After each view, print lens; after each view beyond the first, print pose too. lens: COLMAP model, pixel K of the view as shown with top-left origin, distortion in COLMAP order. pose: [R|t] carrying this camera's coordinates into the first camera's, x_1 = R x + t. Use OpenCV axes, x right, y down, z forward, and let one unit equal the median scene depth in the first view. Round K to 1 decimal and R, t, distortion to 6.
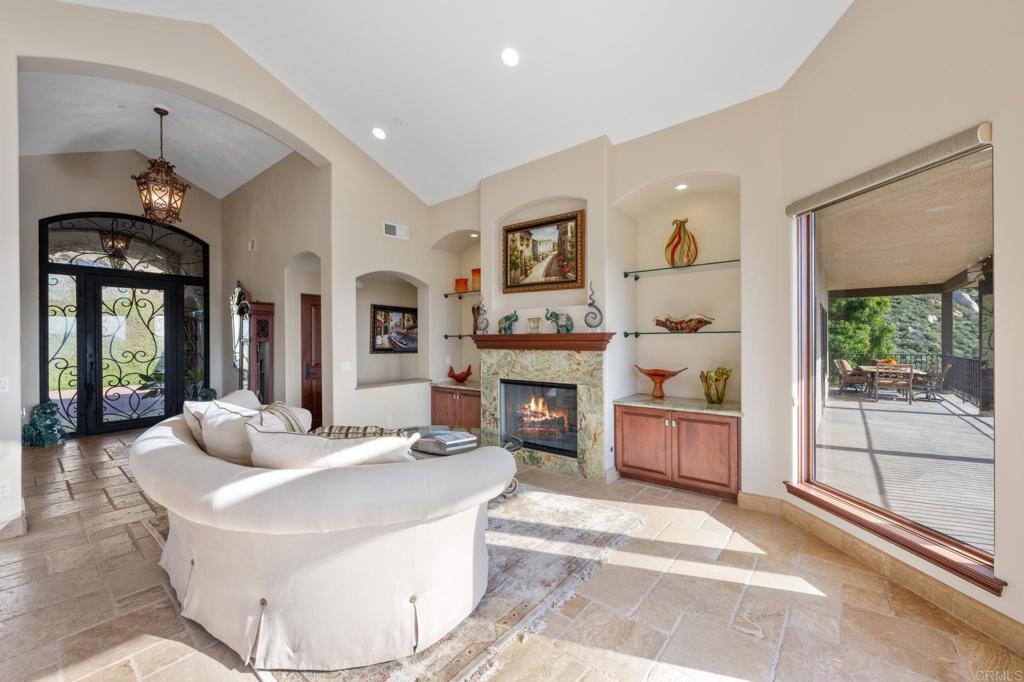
lens RADIAL K [[408.7, 0, 514.9], [0, 408.7, 344.1], [0, 0, 1]] dist [0.009060, 0.000005]
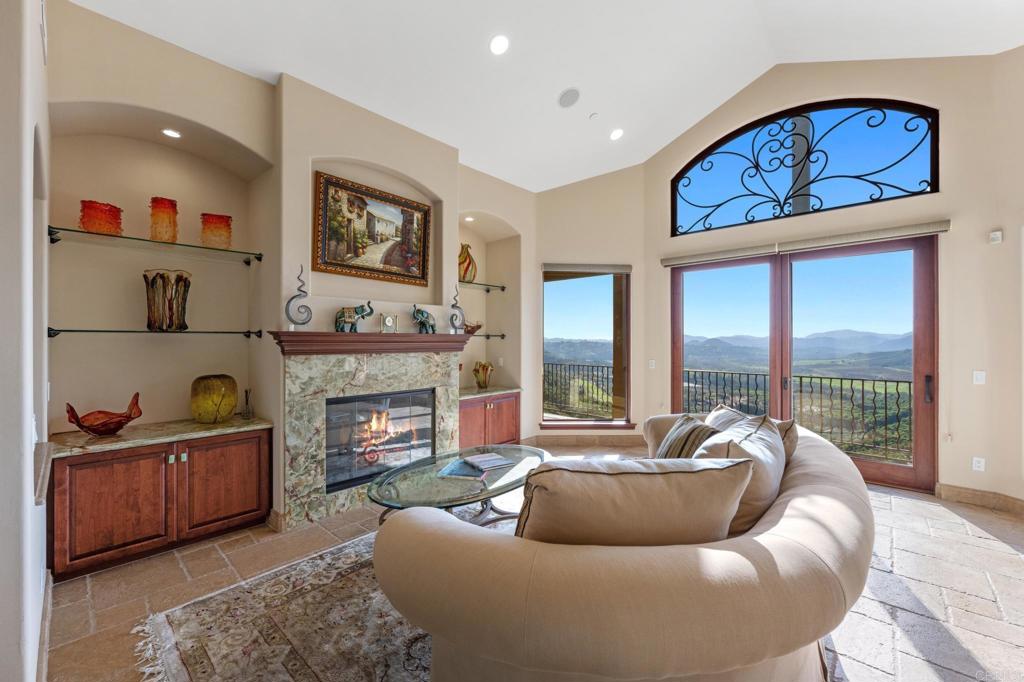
lens RADIAL K [[408.7, 0, 514.9], [0, 408.7, 344.1], [0, 0, 1]] dist [0.009060, 0.000005]
pose [[0.060988, -0.005039, 0.998126, -0.724739], [0.010218, 0.999938, 0.004424, -0.004530], [-0.998086, 0.009929, 0.061036, 0.684720]]
